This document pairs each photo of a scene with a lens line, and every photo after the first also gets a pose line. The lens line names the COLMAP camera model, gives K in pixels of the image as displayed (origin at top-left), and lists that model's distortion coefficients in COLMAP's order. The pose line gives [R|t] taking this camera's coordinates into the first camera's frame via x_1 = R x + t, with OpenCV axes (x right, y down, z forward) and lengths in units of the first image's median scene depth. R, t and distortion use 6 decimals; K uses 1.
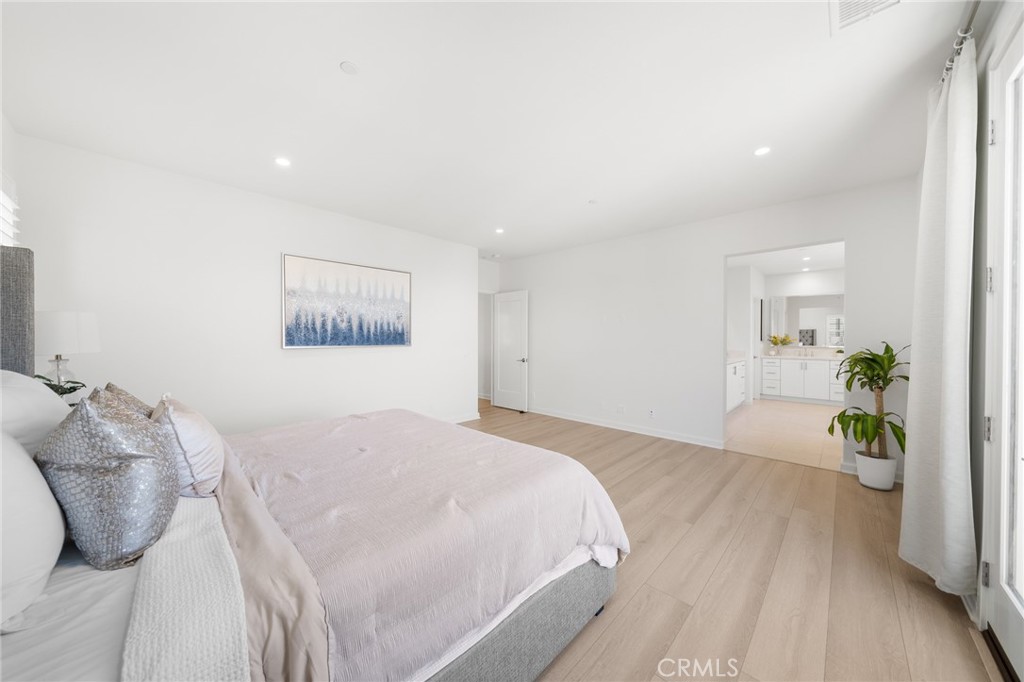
lens RADIAL K [[348.3, 0, 507.9], [0, 348.3, 337.4], [0, 0, 1]] dist [-0.002516, -0.000227]
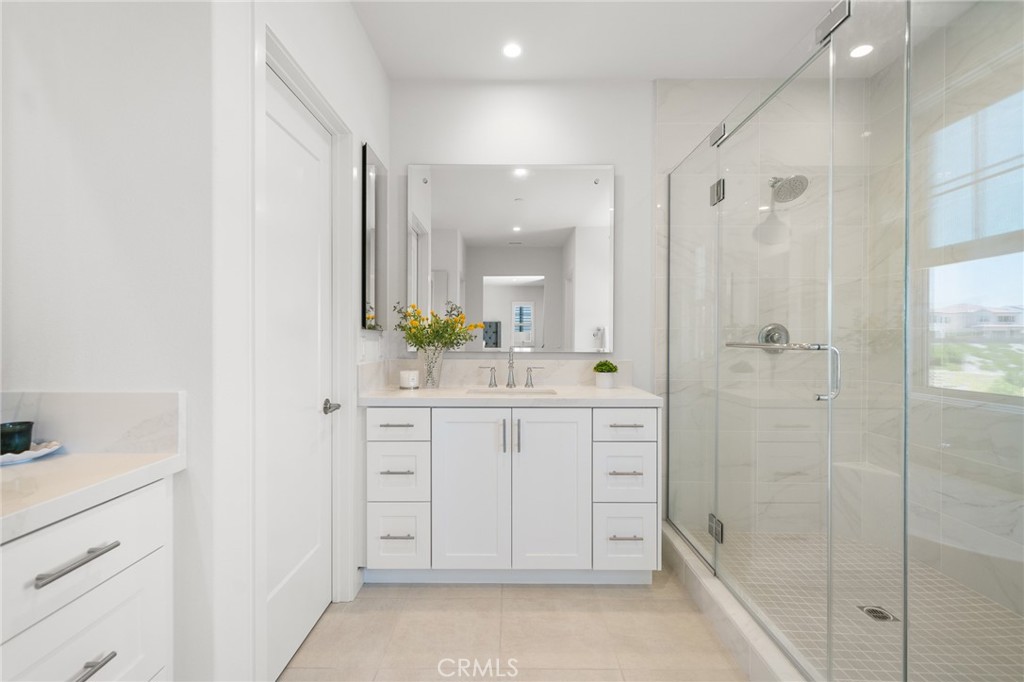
lens RADIAL K [[437.3, 0, 512.0], [0, 437.3, 343.0], [0, 0, 1]] dist [-0.000078, 0.000202]
pose [[0.715644, -0.007136, 0.698429, 0.590477], [-0.002524, 0.999915, 0.012802, 0.015006], [-0.698461, -0.010924, 0.715565, 0.720028]]
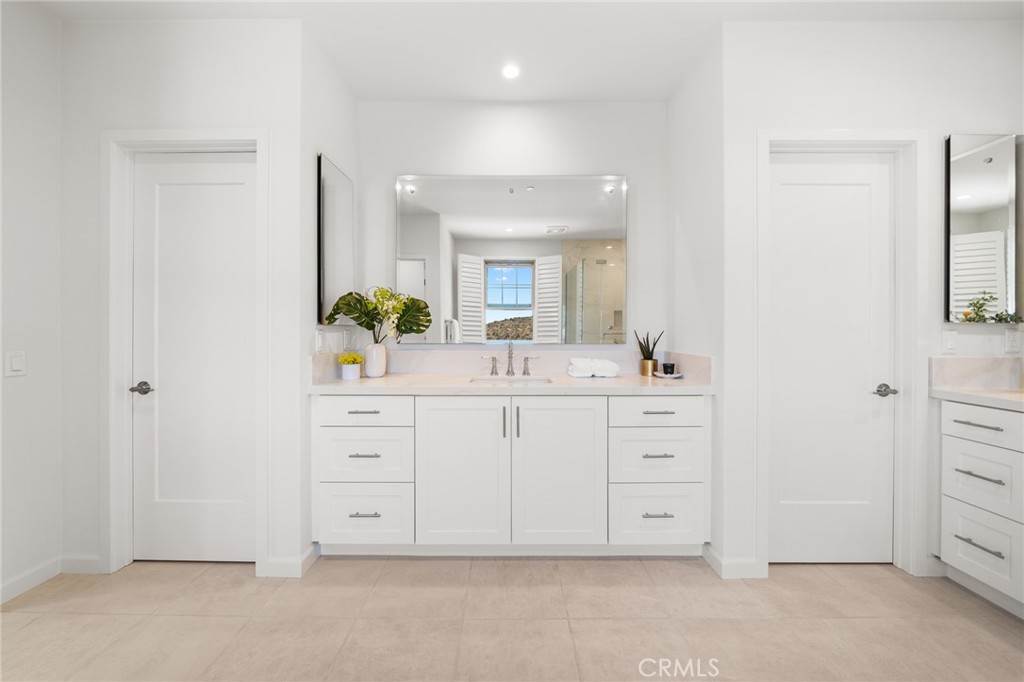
lens RADIAL K [[348.3, 0, 507.9], [0, 348.3, 337.4], [0, 0, 1]] dist [-0.002516, -0.000227]
pose [[0.693700, 0.006821, -0.720232, 0.682372], [0.004222, 0.999899, 0.013536, 0.015274], [0.720252, -0.012431, 0.693601, 0.631008]]
